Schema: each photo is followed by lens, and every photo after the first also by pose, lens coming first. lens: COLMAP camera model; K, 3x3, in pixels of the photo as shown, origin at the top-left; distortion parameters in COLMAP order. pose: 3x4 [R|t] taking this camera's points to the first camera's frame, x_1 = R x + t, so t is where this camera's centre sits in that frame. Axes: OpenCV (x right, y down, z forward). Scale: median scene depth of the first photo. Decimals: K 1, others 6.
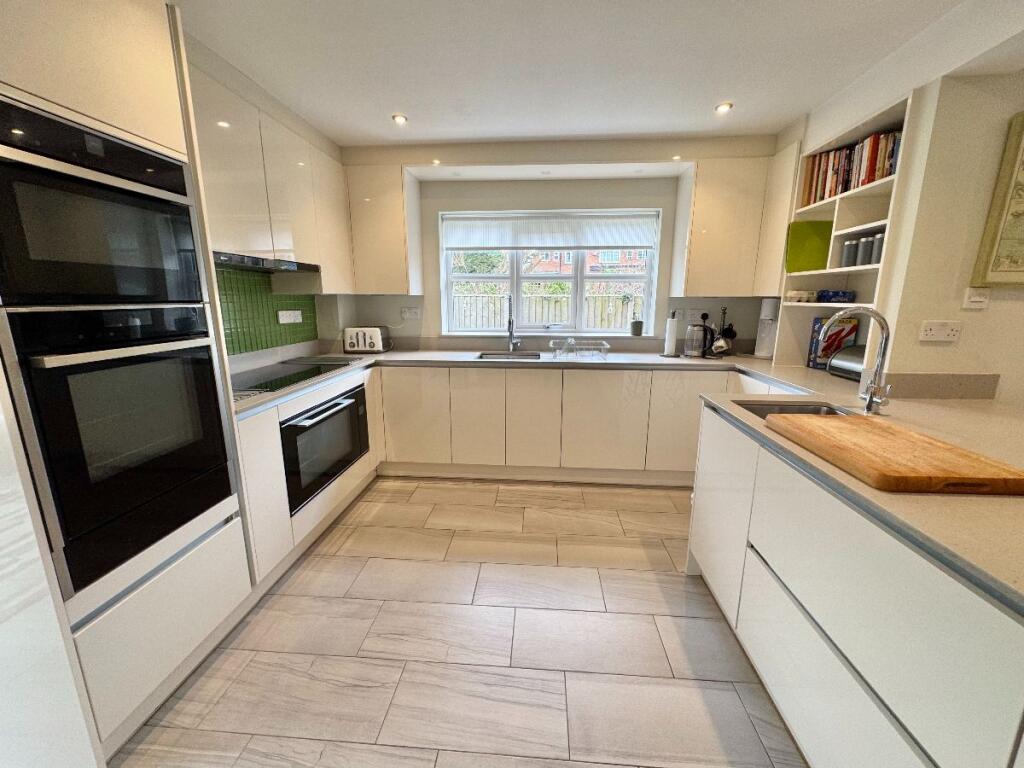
lens RADIAL K [[407.8, 0, 508.2], [0, 407.8, 387.0], [0, 0, 1]] dist [-0.003014, 0.001297]
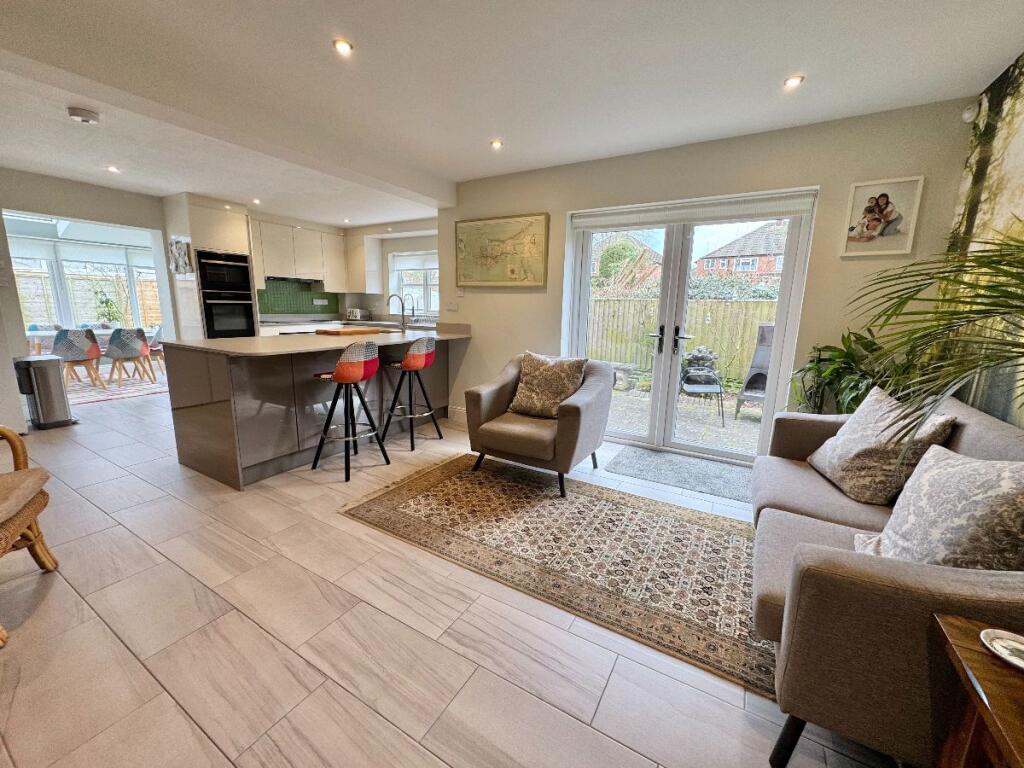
lens RADIAL K [[407.8, 0, 511.5], [0, 407.8, 381.6], [0, 0, 1]] dist [-0.003014, 0.001297]
pose [[0.896699, 0.098603, -0.431519, 1.678758], [-0.113861, 0.993450, -0.009597, 0.202615], [0.427746, 0.057738, 0.902053, -0.697470]]
